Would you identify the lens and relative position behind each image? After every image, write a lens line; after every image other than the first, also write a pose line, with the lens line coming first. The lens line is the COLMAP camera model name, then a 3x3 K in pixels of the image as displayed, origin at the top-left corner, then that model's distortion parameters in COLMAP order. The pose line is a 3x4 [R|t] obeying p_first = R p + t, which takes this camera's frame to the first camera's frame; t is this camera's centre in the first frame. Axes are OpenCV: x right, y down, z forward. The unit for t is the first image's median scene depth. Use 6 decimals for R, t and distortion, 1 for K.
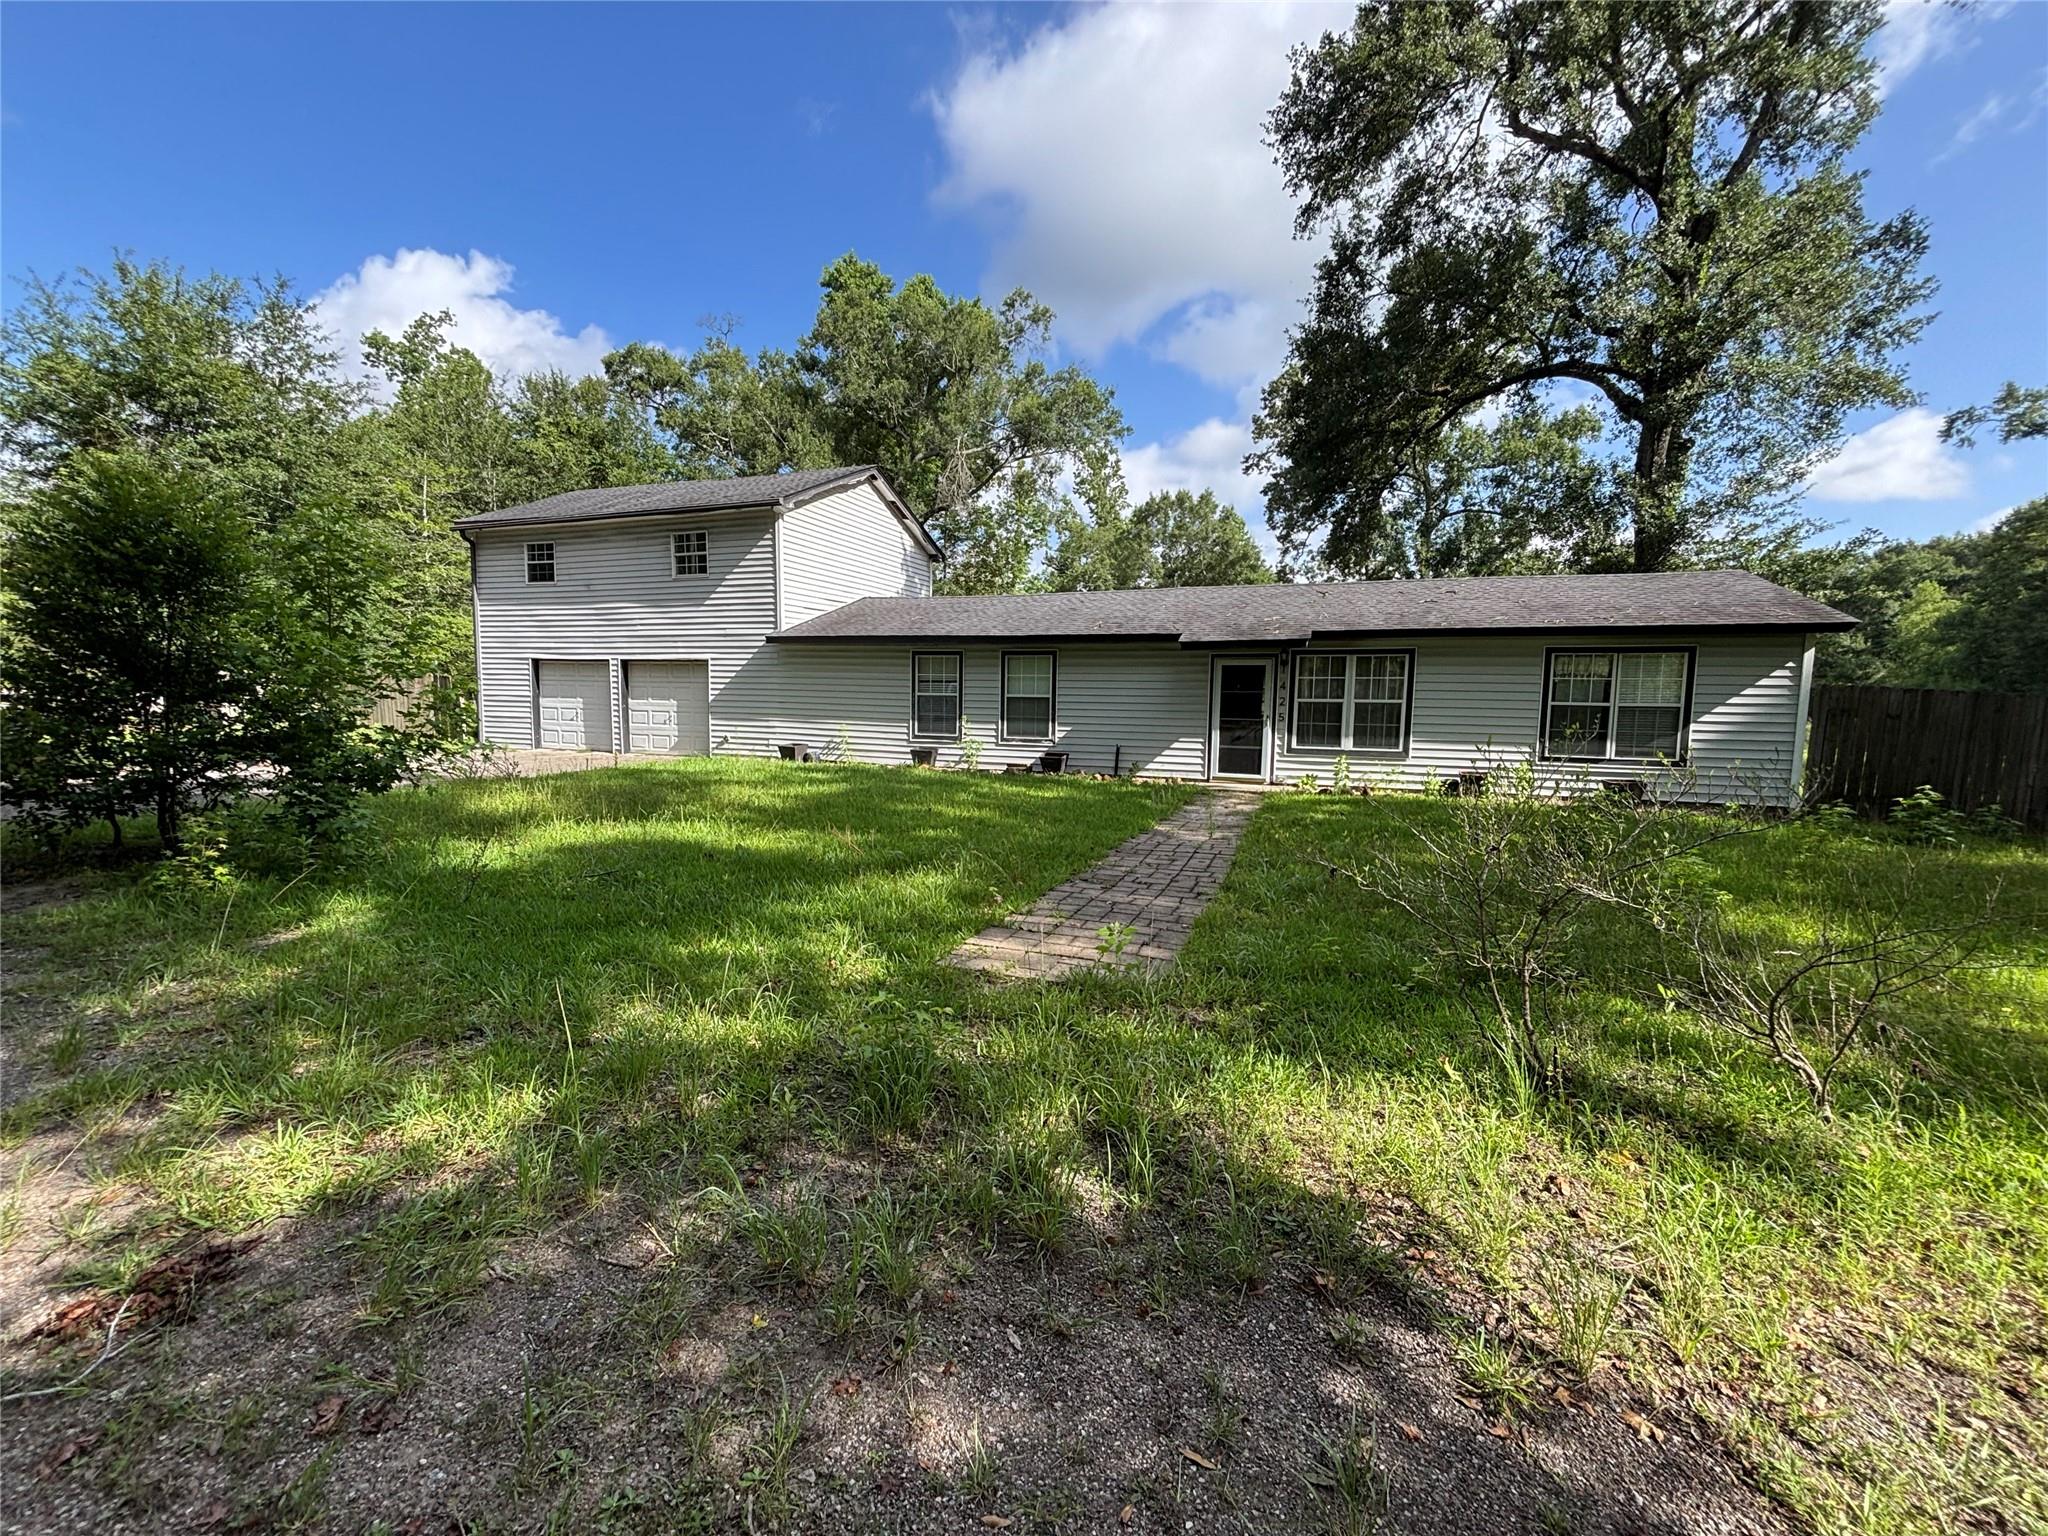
lens RADIAL K [[818.5, 0, 1025.2], [0, 818.5, 767.1], [0, 0, 1]] dist [0.002707, 0.000243]
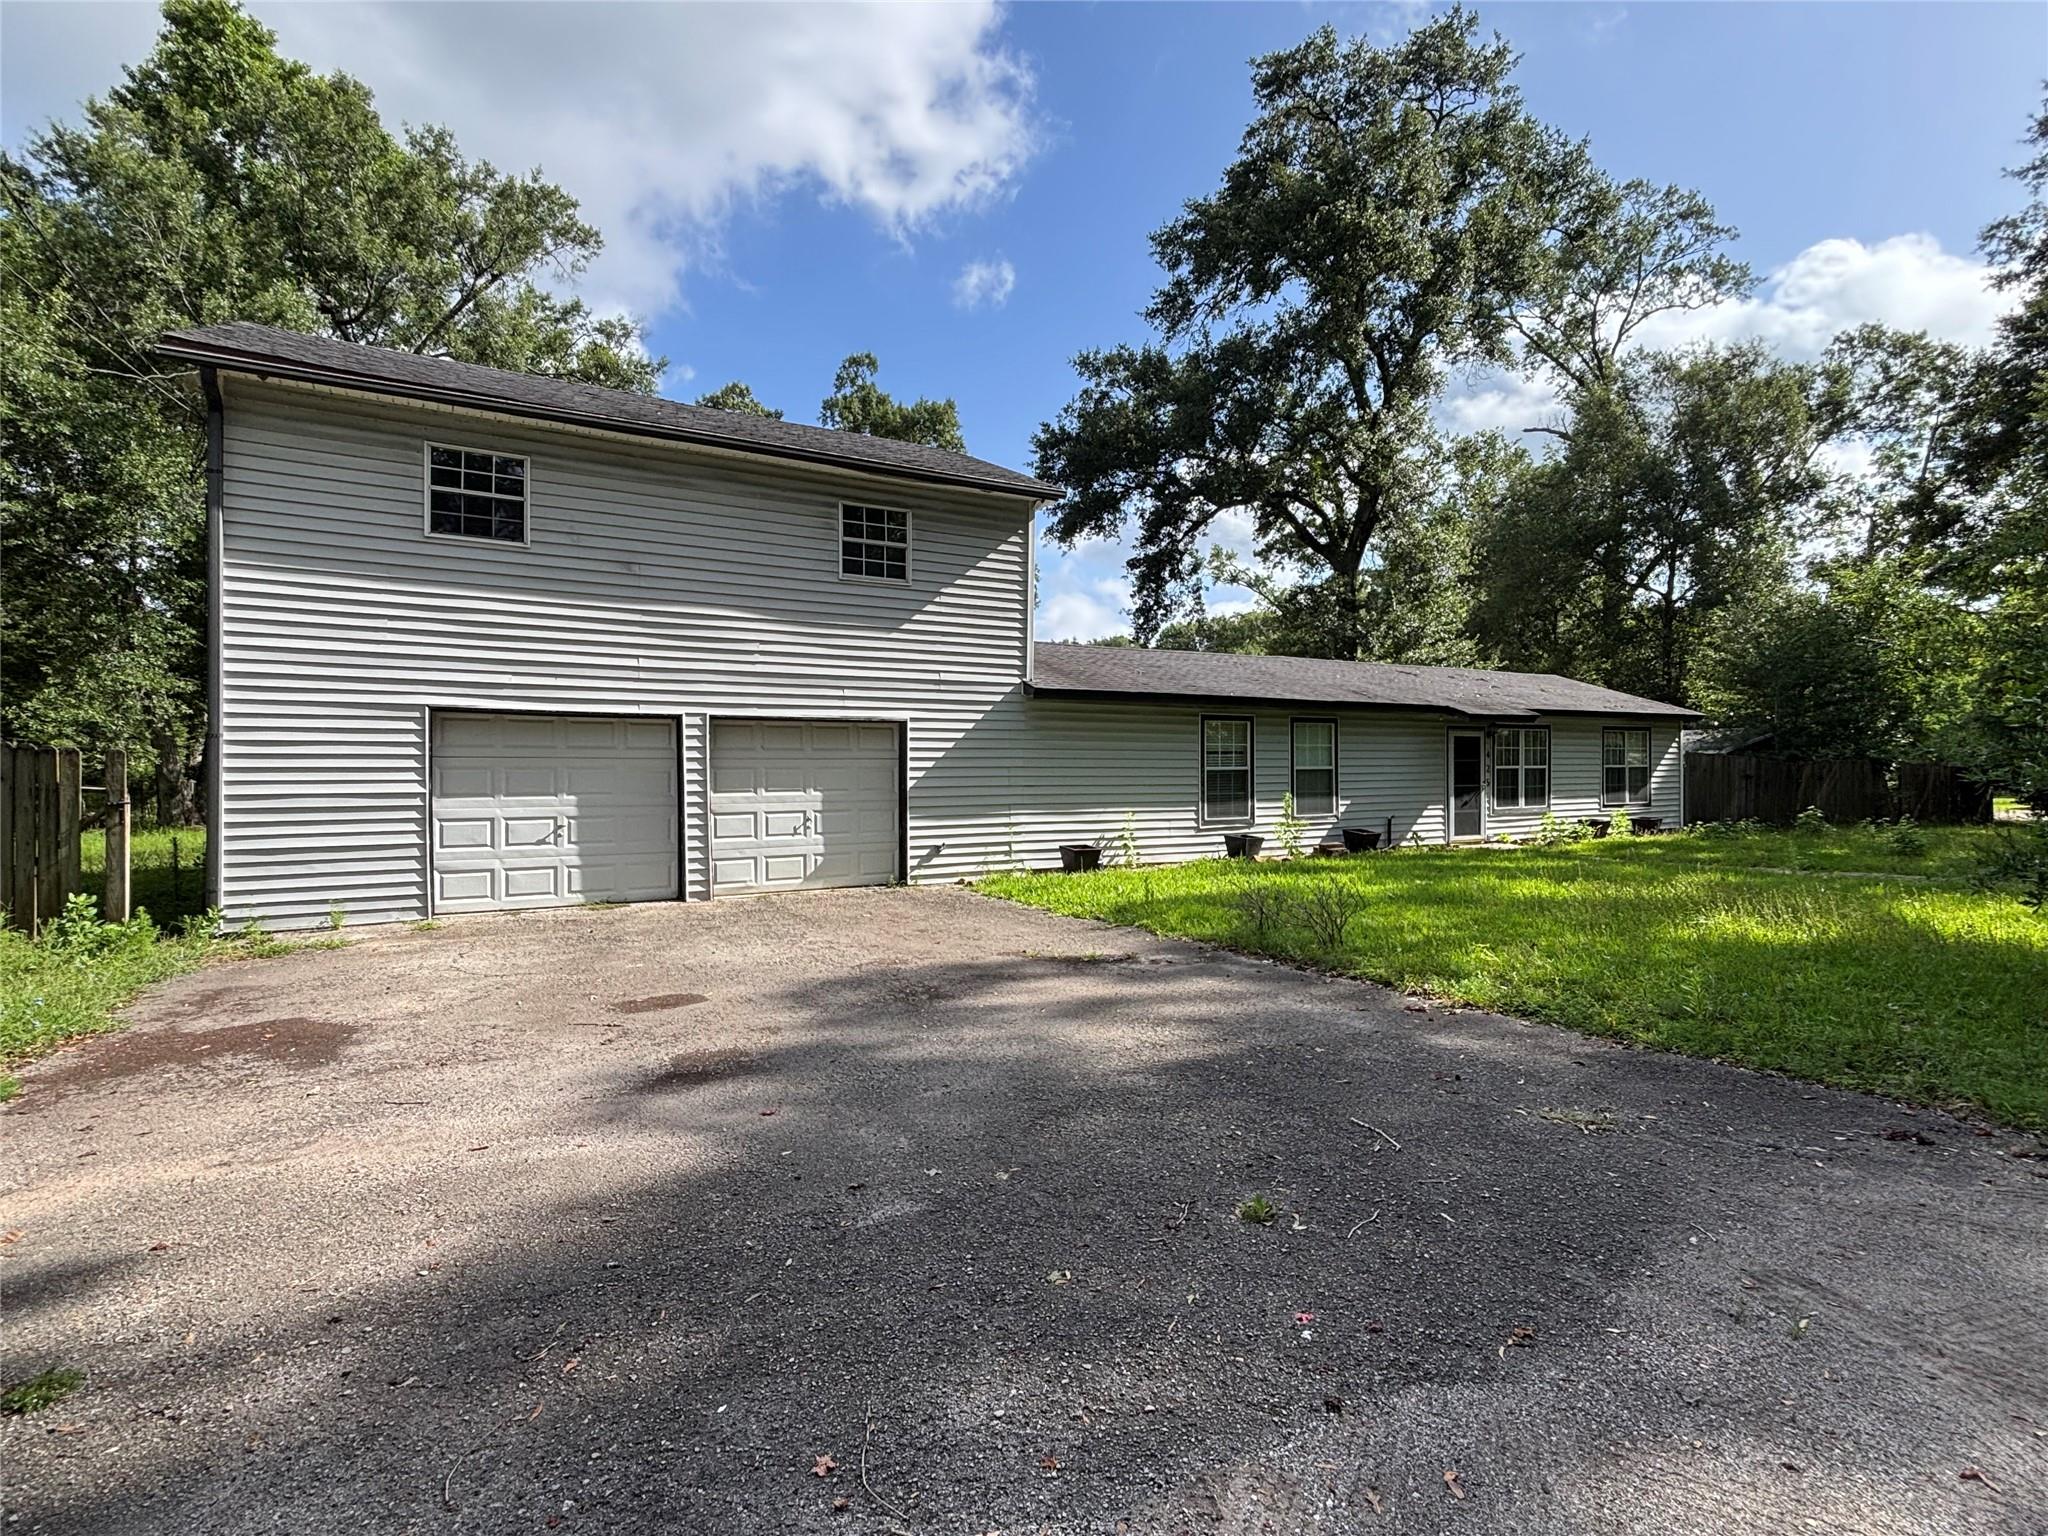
lens RADIAL K [[961.4, 0, 1024.4], [0, 961.4, 763.4], [0, 0, 1]] dist [0.036356, 0.000139]
pose [[0.644766, -0.015005, 0.764233, -0.970825], [0.084888, 0.995028, -0.052082, -0.061853], [-0.759652, 0.098455, 0.642834, 0.539195]]
